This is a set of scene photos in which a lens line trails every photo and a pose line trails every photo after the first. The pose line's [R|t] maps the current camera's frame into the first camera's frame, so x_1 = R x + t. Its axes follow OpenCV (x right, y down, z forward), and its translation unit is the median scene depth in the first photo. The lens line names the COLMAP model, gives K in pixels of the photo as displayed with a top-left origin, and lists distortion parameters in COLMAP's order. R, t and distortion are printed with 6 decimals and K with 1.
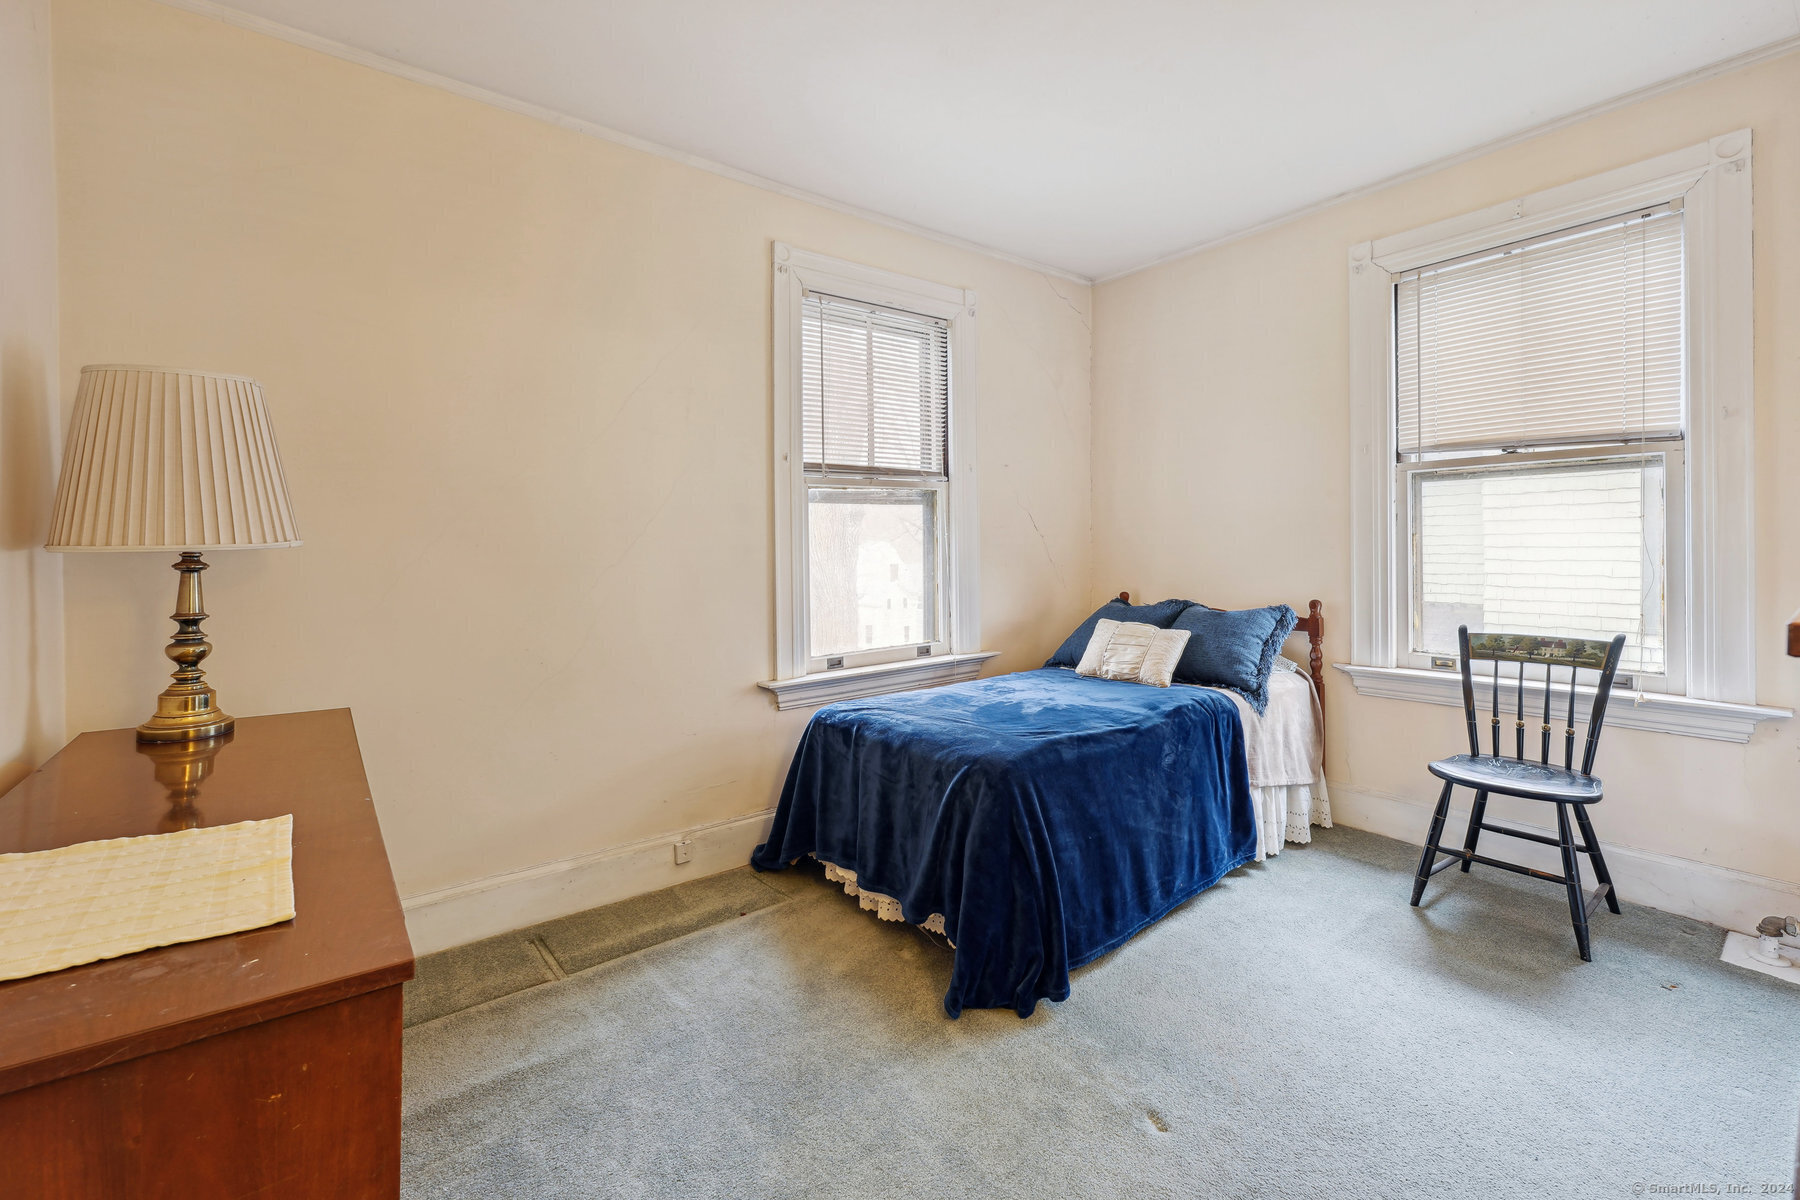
lens RADIAL K [[752.2, 0, 897.3], [0, 752.2, 548.6], [0, 0, 1]] dist [0.000408, 0.000144]
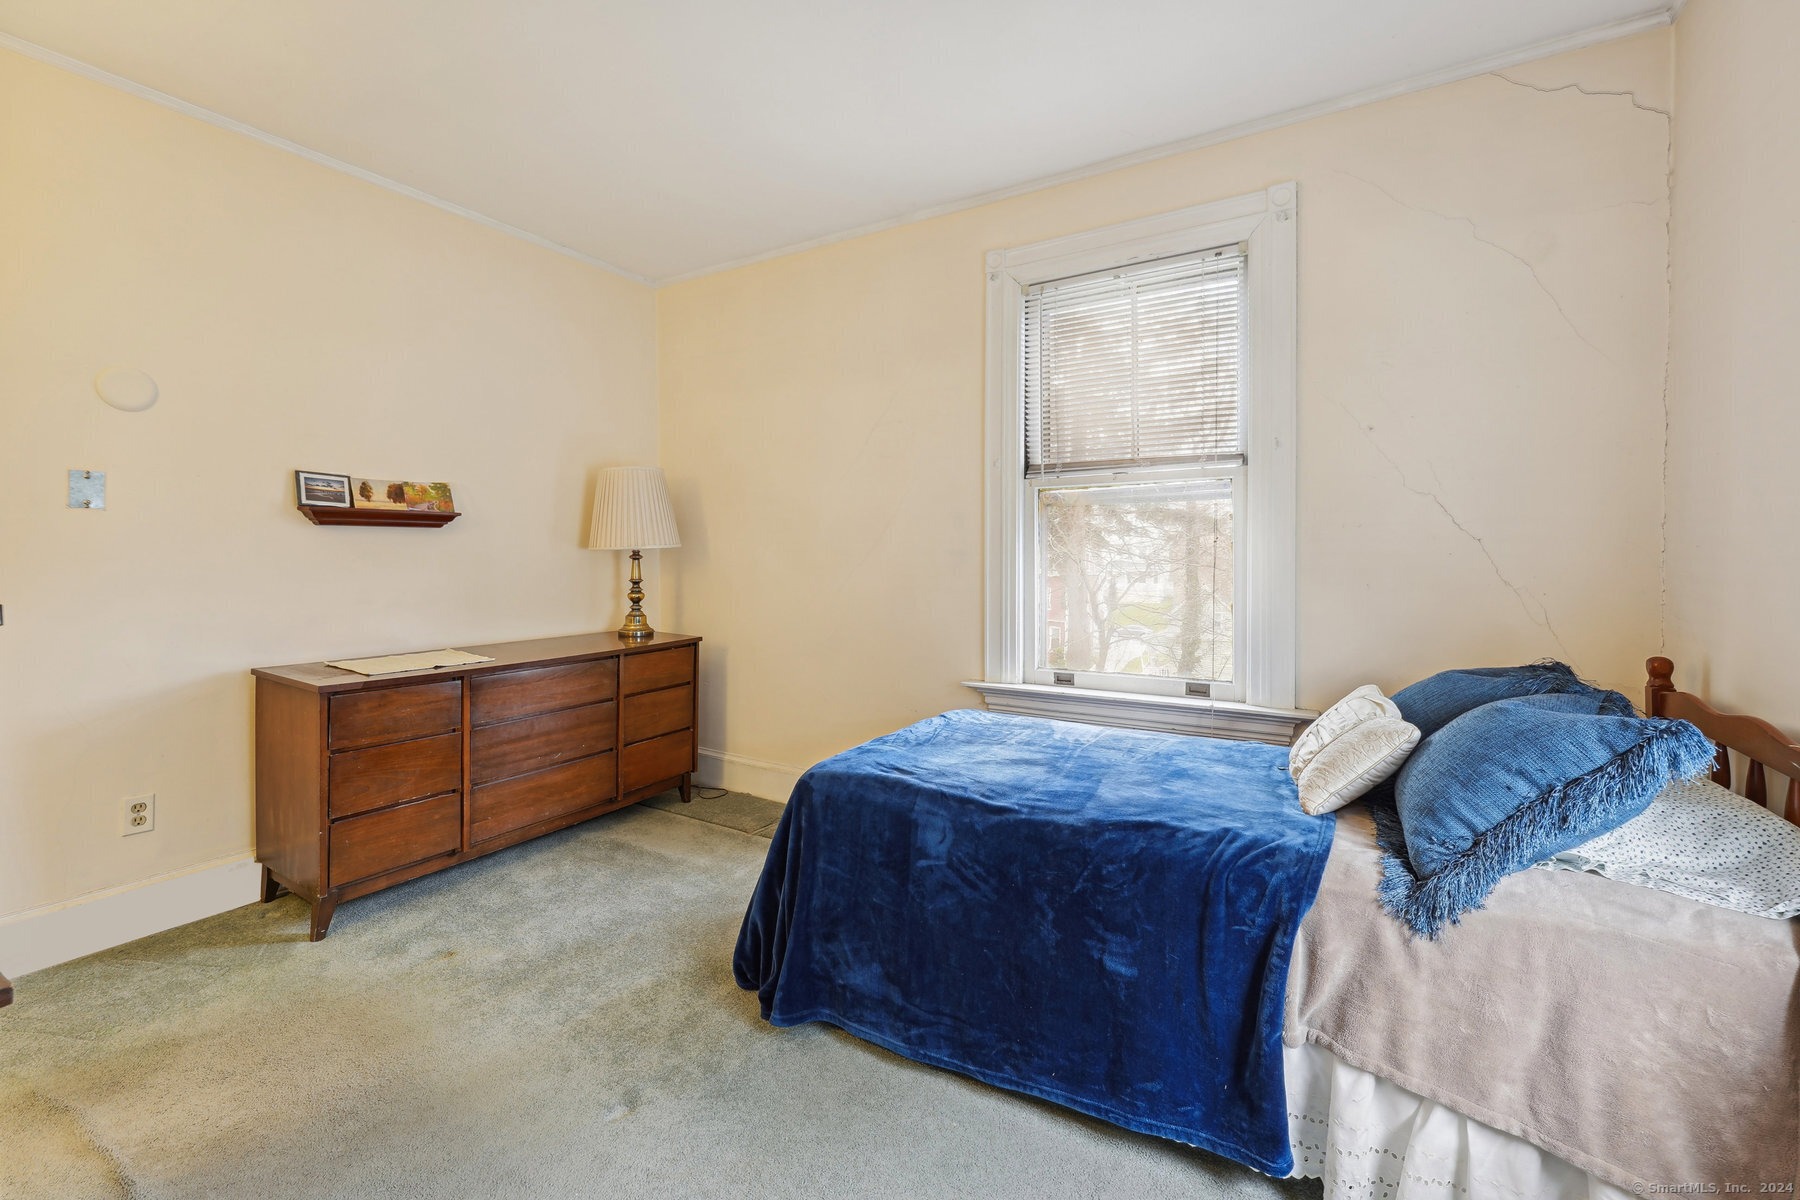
lens RADIAL K [[752.2, 0, 897.3], [0, 752.2, 548.6], [0, 0, 1]] dist [0.000408, 0.000144]
pose [[0.361090, 0.002465, -0.932528, 1.298672], [-0.011066, 0.999937, -0.001642, -0.004468], [0.932465, 0.010913, 0.361095, 0.892566]]
